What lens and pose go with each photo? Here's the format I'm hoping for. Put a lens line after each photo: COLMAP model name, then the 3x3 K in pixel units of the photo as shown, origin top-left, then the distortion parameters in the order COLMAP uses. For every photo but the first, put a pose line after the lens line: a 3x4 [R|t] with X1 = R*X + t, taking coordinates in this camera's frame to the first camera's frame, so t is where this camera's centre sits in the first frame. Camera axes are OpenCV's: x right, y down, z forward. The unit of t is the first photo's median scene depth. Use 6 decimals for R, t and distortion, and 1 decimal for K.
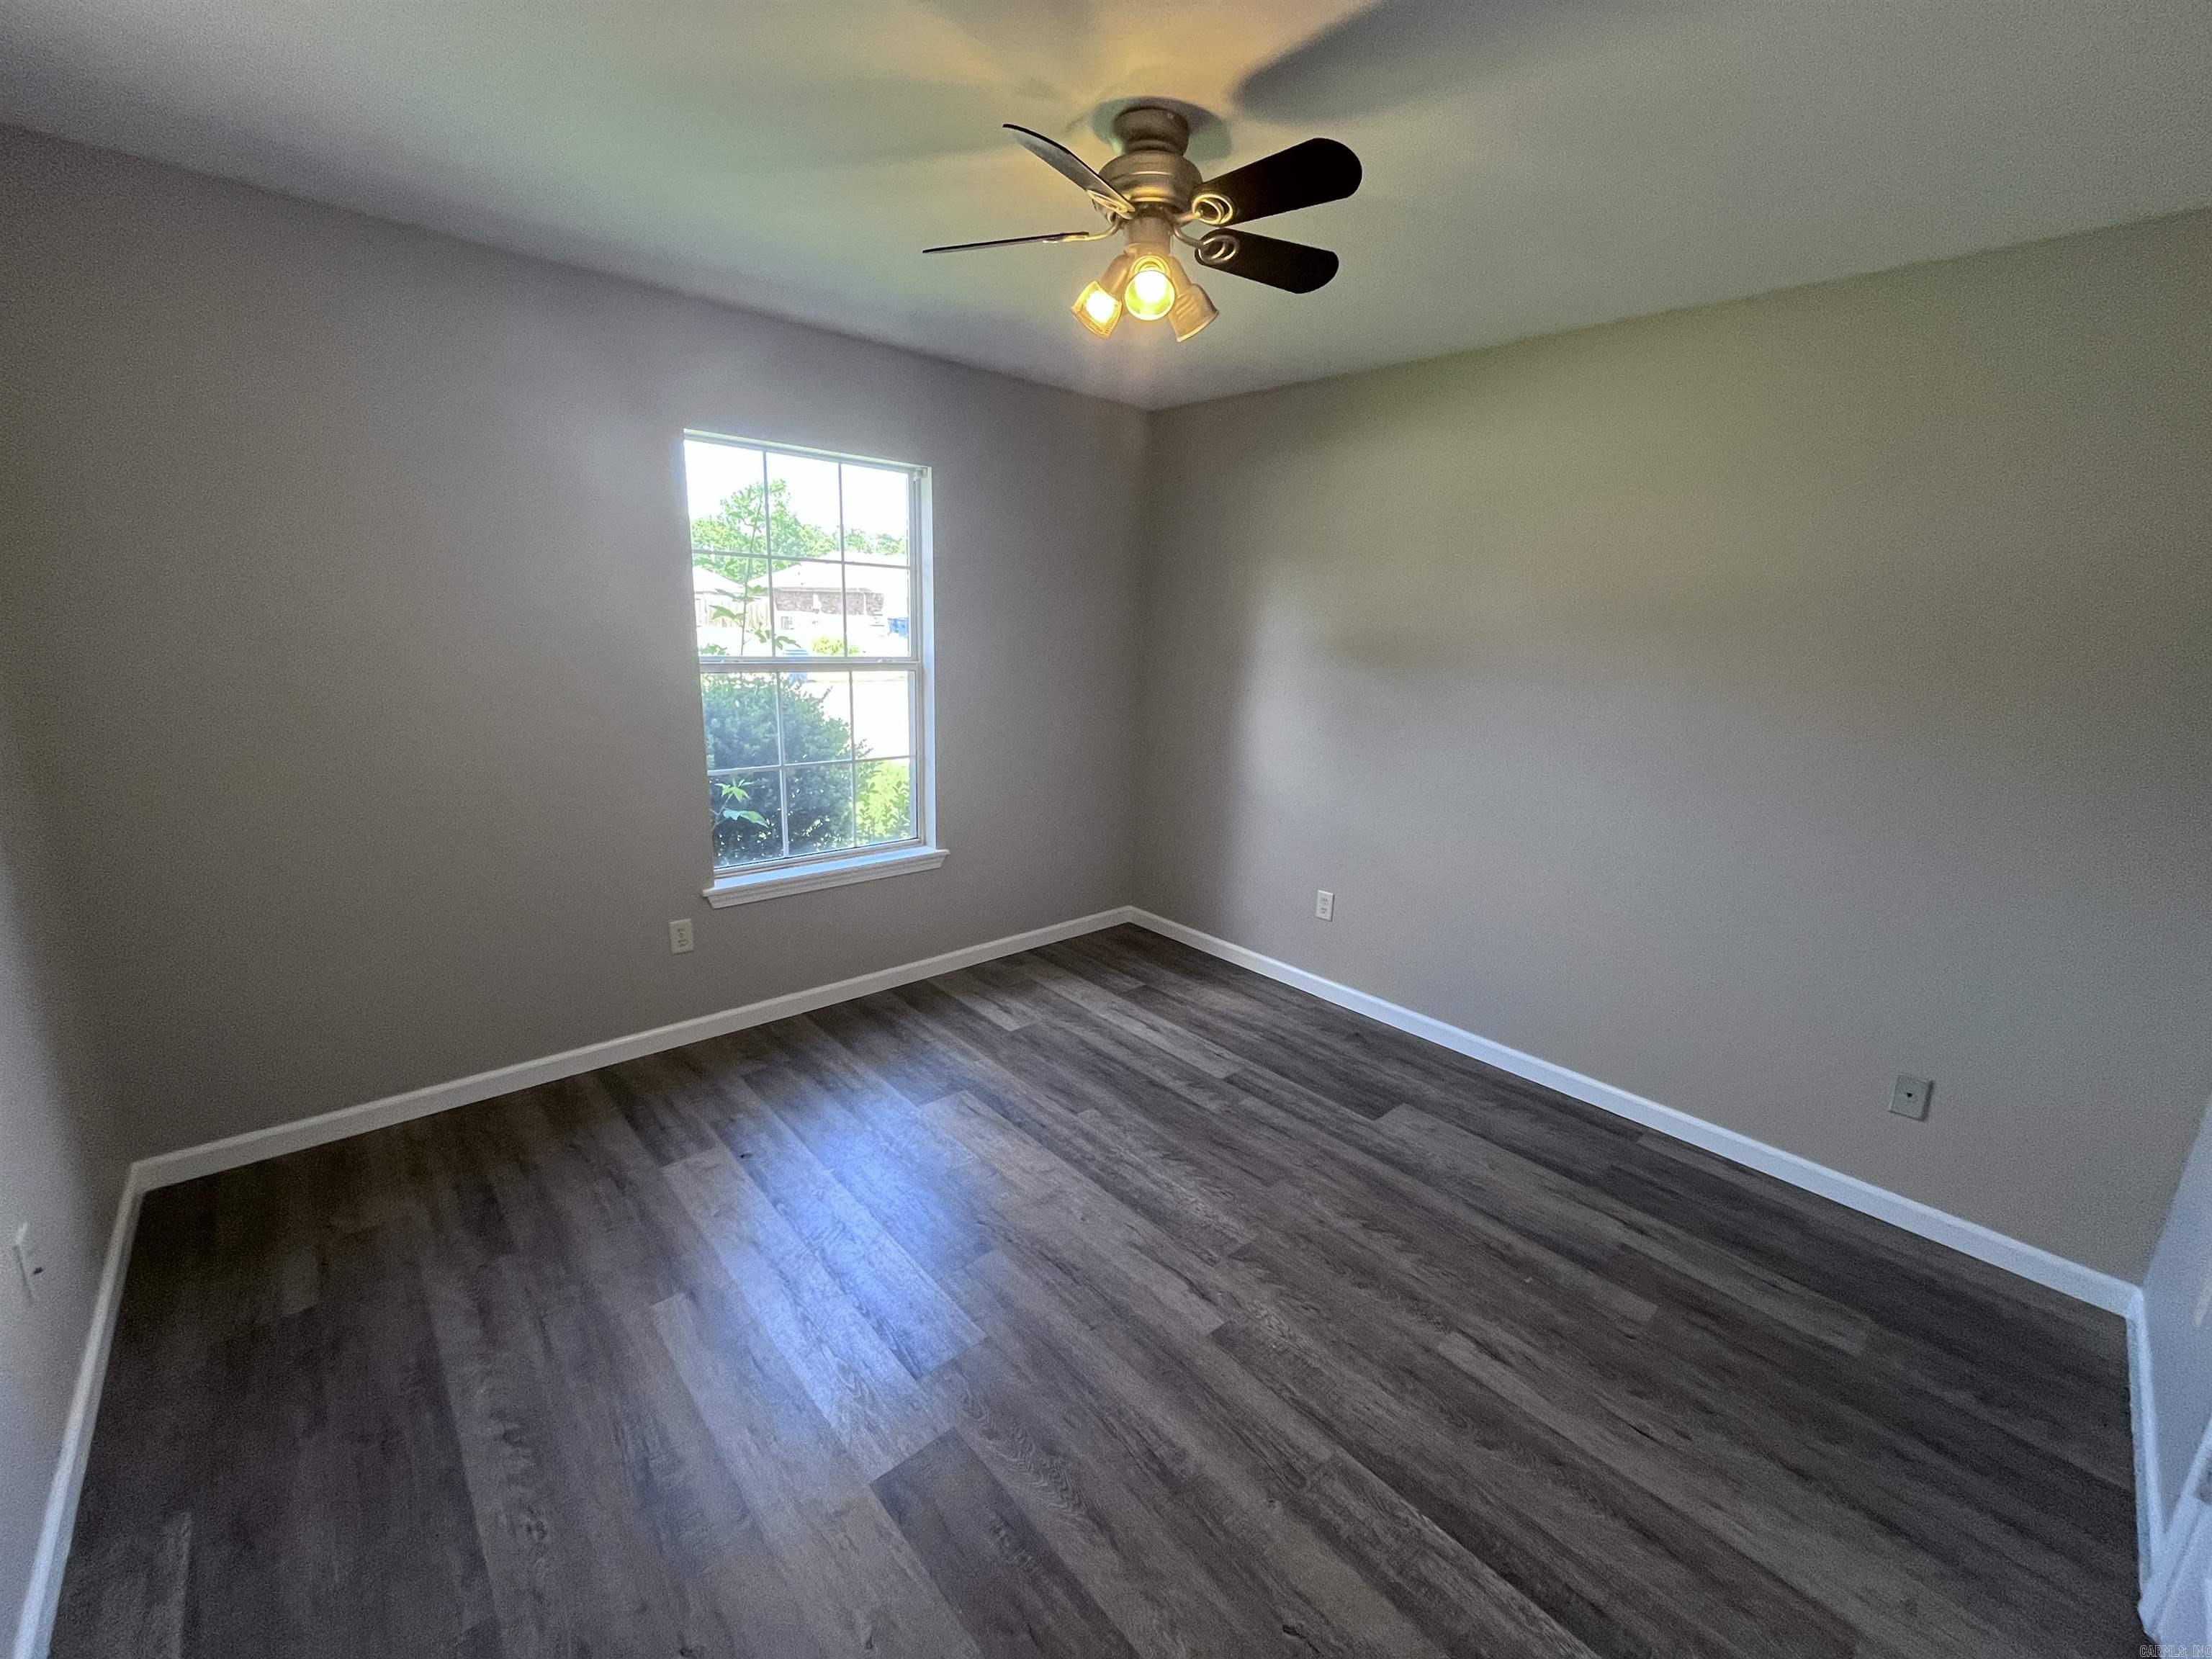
lens RADIAL K [[890.7, 0, 1105.1], [0, 890.7, 831.8], [0, 0, 1]] dist [-0.002997, -0.000111]
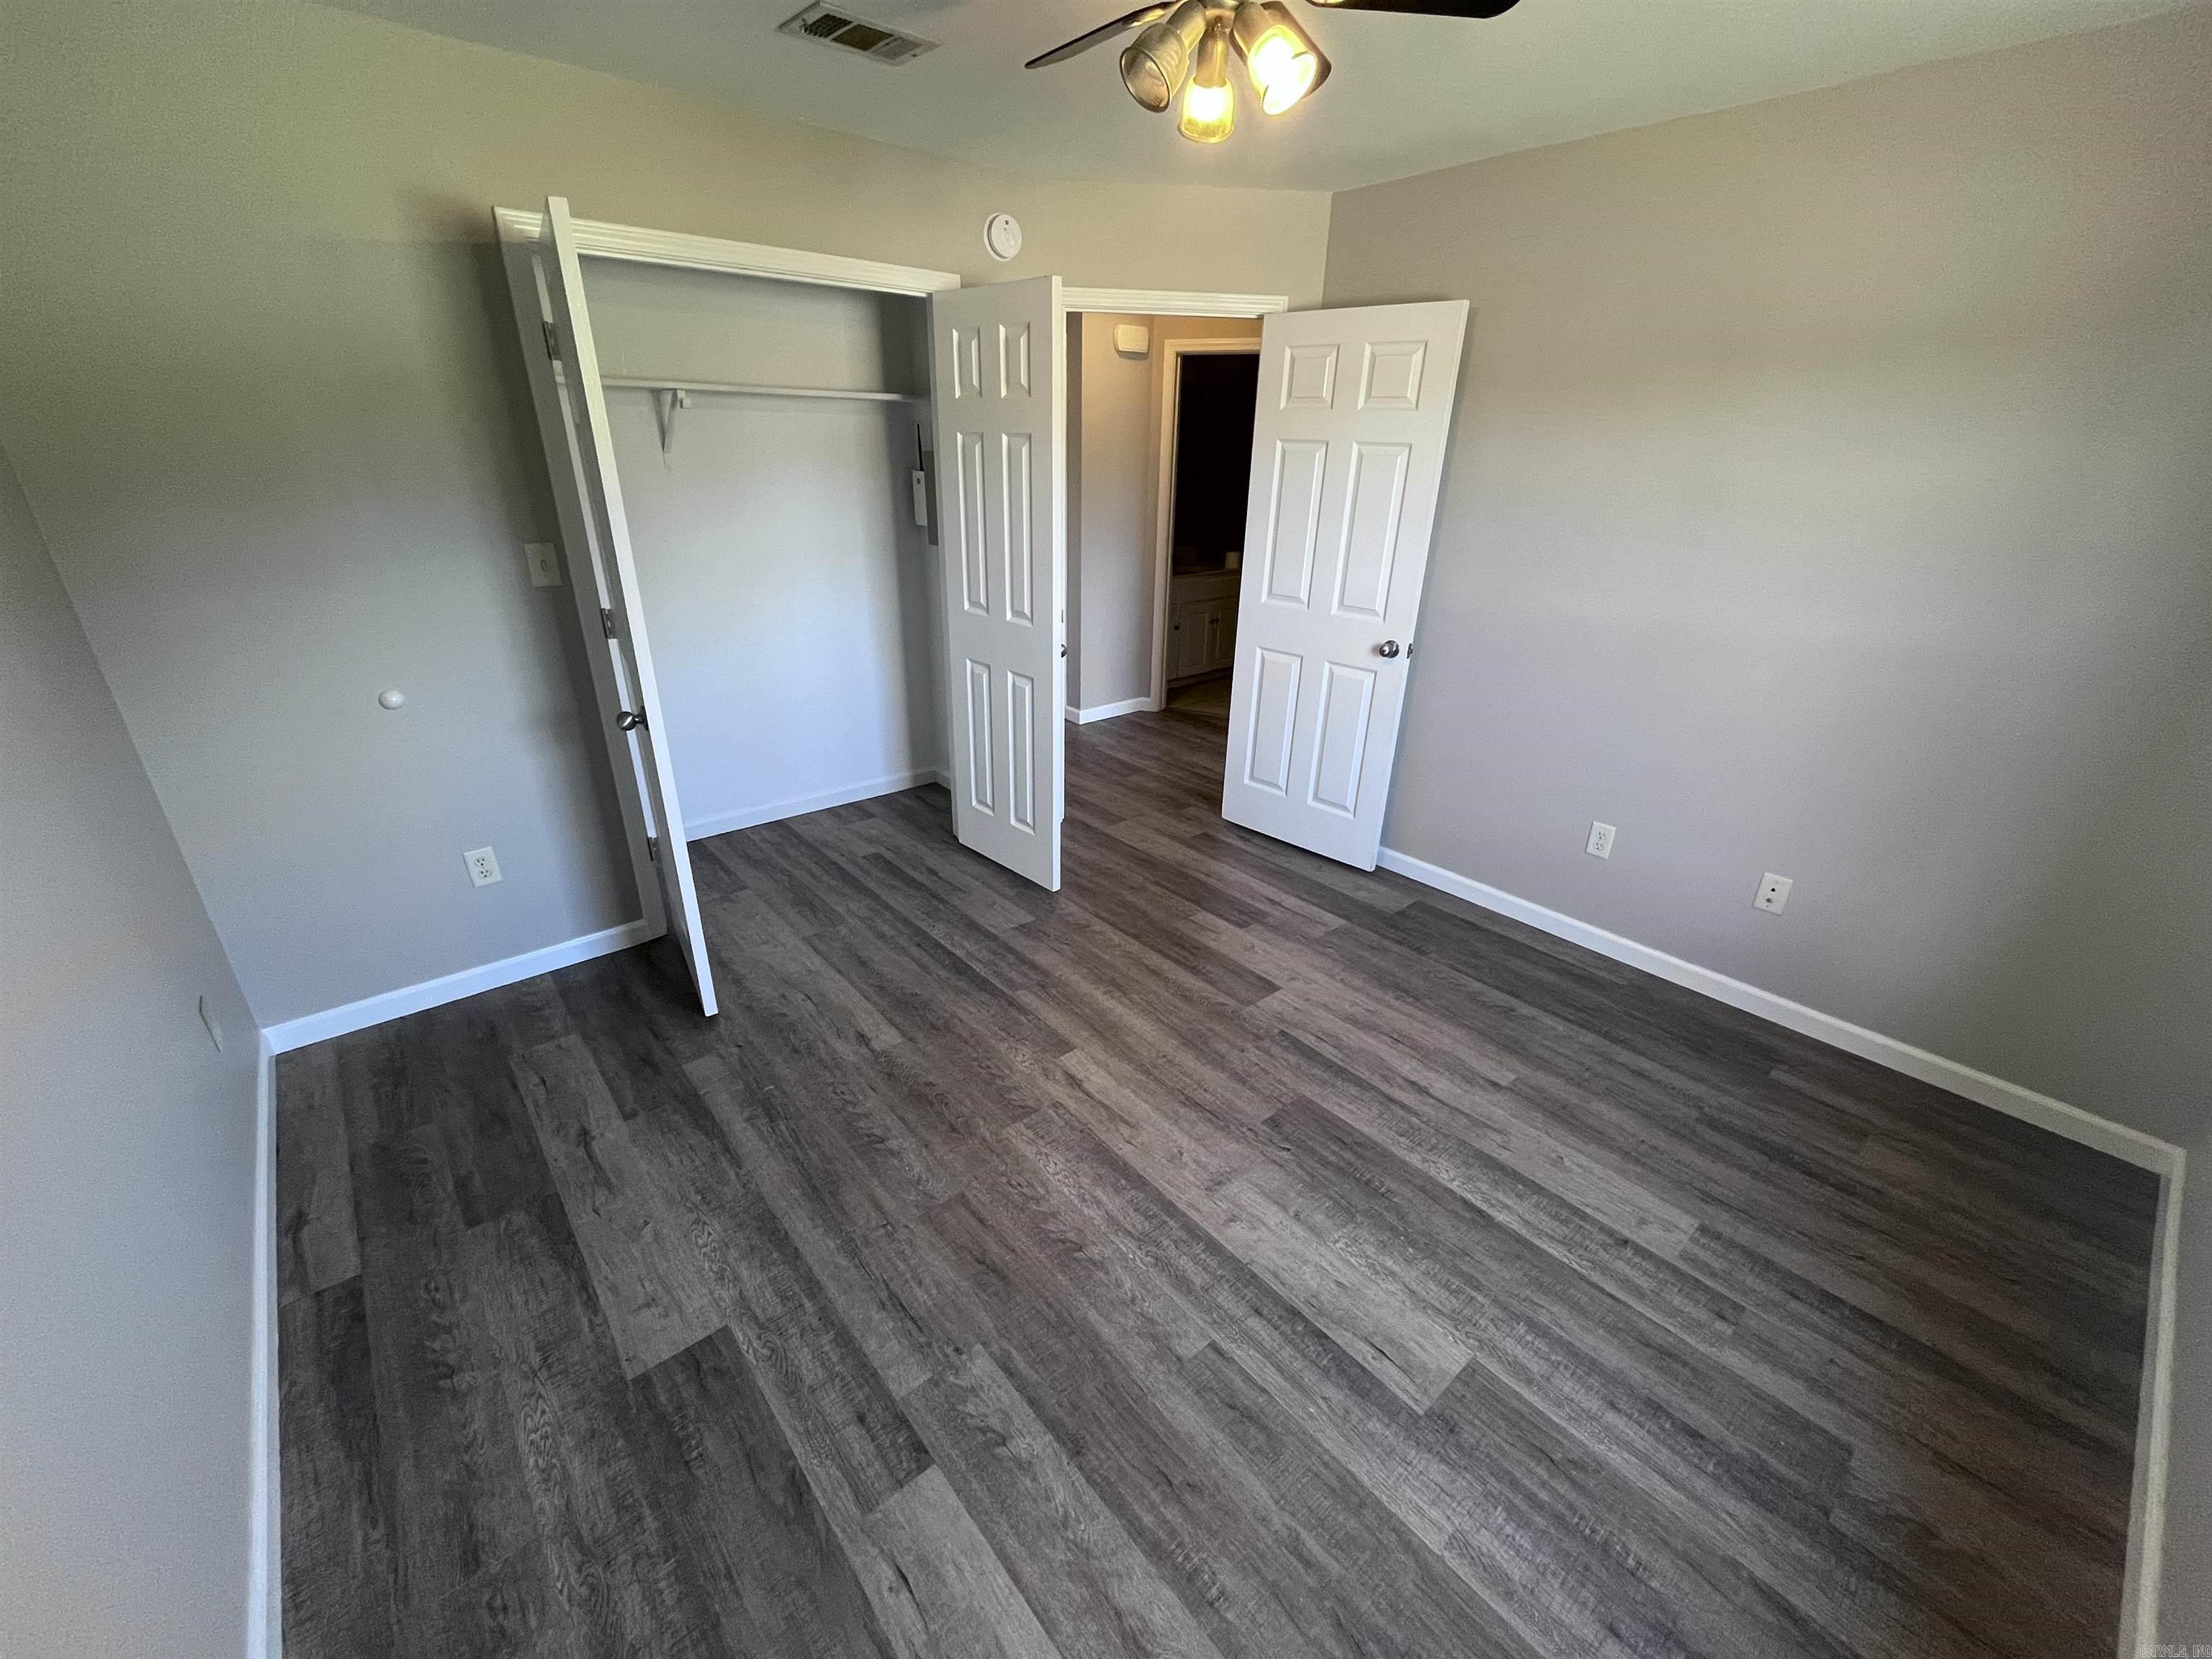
lens RADIAL K [[890.7, 0, 1105.1], [0, 890.7, 831.8], [0, 0, 1]] dist [-0.002997, -0.000111]
pose [[-0.997915, -0.064527, 0.001551, 0.072035], [-0.050329, 0.792943, 0.607214, -0.382474], [-0.040411, 0.605869, -0.794537, 1.466883]]
